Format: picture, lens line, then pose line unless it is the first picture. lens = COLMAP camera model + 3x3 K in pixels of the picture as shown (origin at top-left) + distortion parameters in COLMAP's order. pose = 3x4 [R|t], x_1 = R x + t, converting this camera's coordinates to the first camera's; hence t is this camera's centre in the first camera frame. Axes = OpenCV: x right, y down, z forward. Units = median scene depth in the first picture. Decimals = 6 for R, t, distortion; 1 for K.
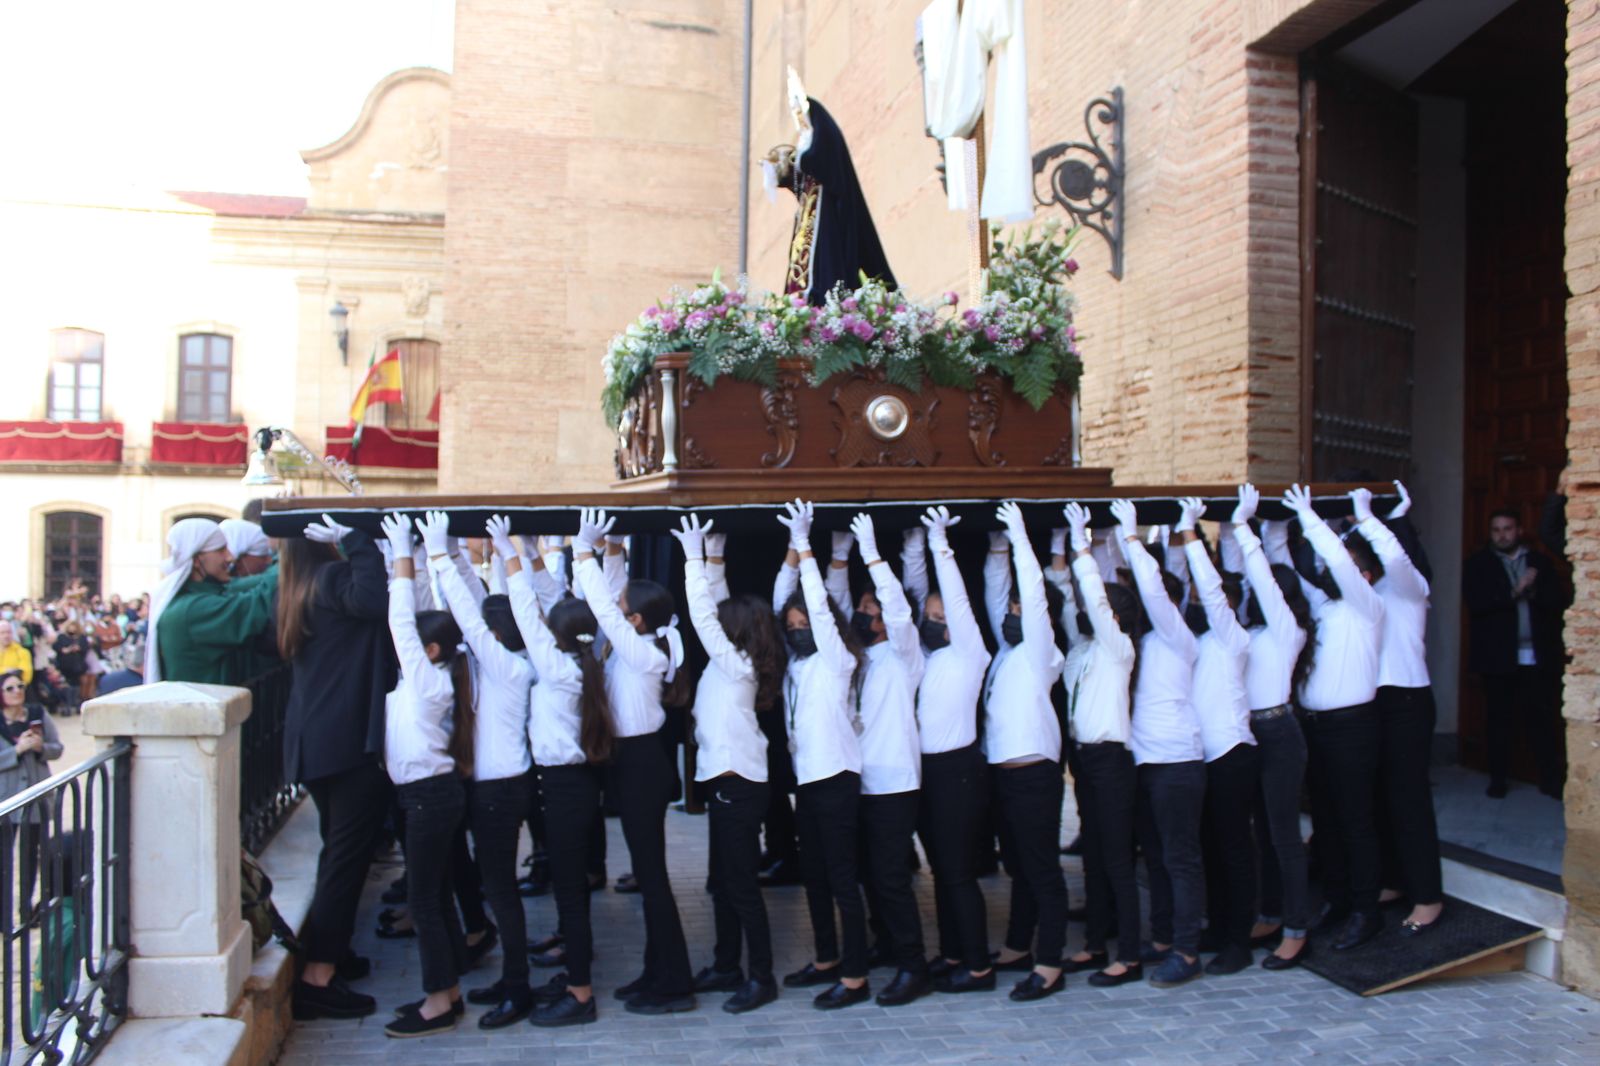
lens RADIAL K [[1315.6, 0, 795.9], [0, 1315.6, 544.6], [0, 0, 1]] dist [-0.163374, 0.139465]
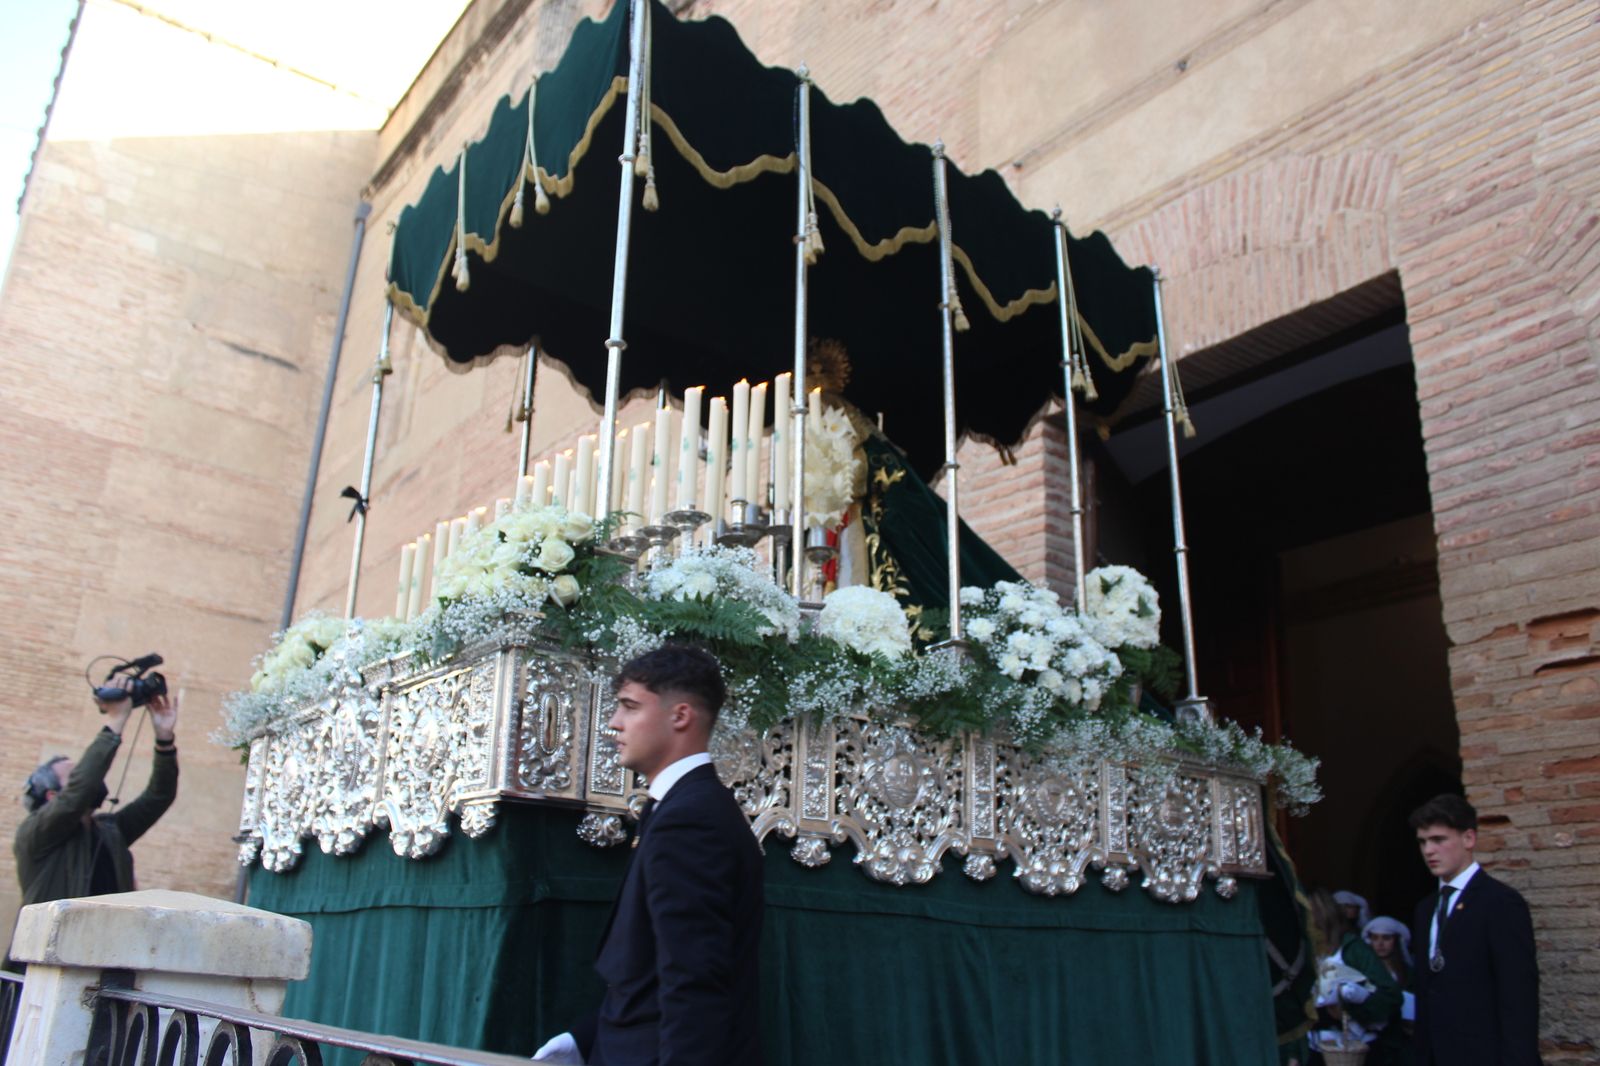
lens RADIAL K [[1315.6, 0, 795.9], [0, 1315.6, 544.6], [0, 0, 1]] dist [-0.163374, 0.139465]
pose [[0.907926, 0.165503, 0.385071, -0.192967], [-0.035979, 0.946121, -0.321810, 0.053841], [-0.417584, 0.278325, 0.864962, 0.144578]]
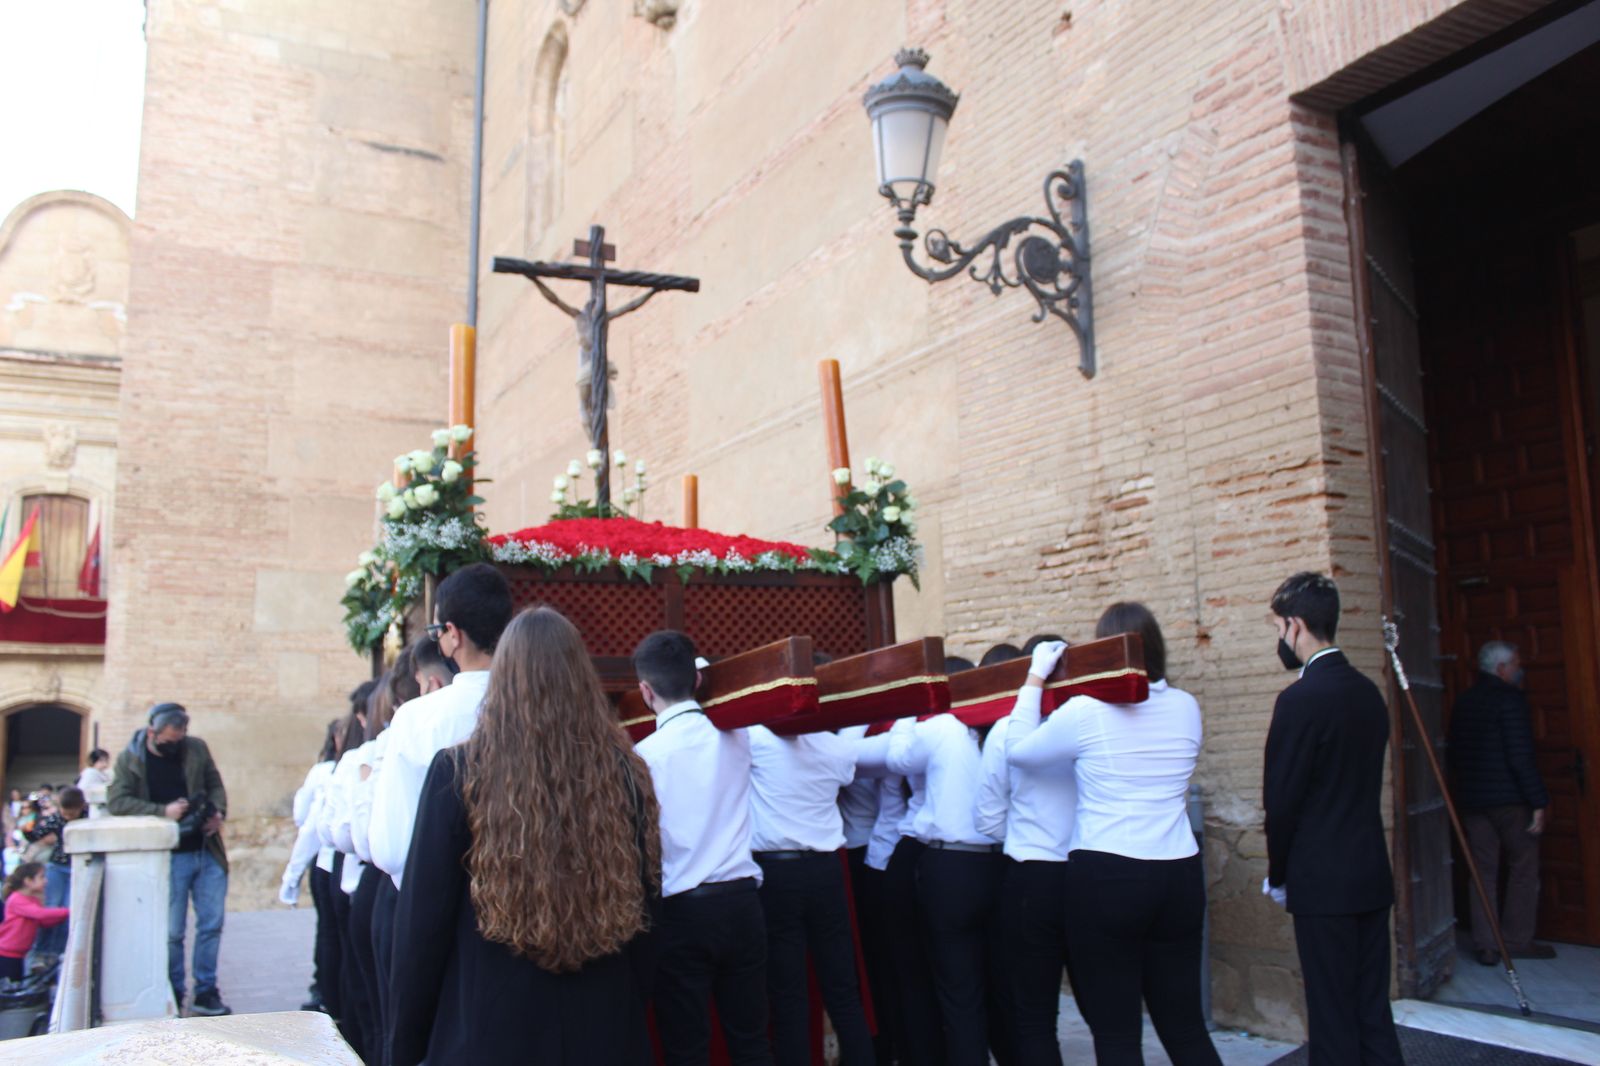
lens RADIAL K [[1315.6, 0, 795.9], [0, 1315.6, 544.6], [0, 0, 1]] dist [-0.163374, 0.139465]
pose [[0.963880, 0.002902, 0.266321, -0.166492], [0.033462, 0.990698, -0.131902, 0.011682], [-0.264227, 0.136050, 0.954817, 0.249261]]
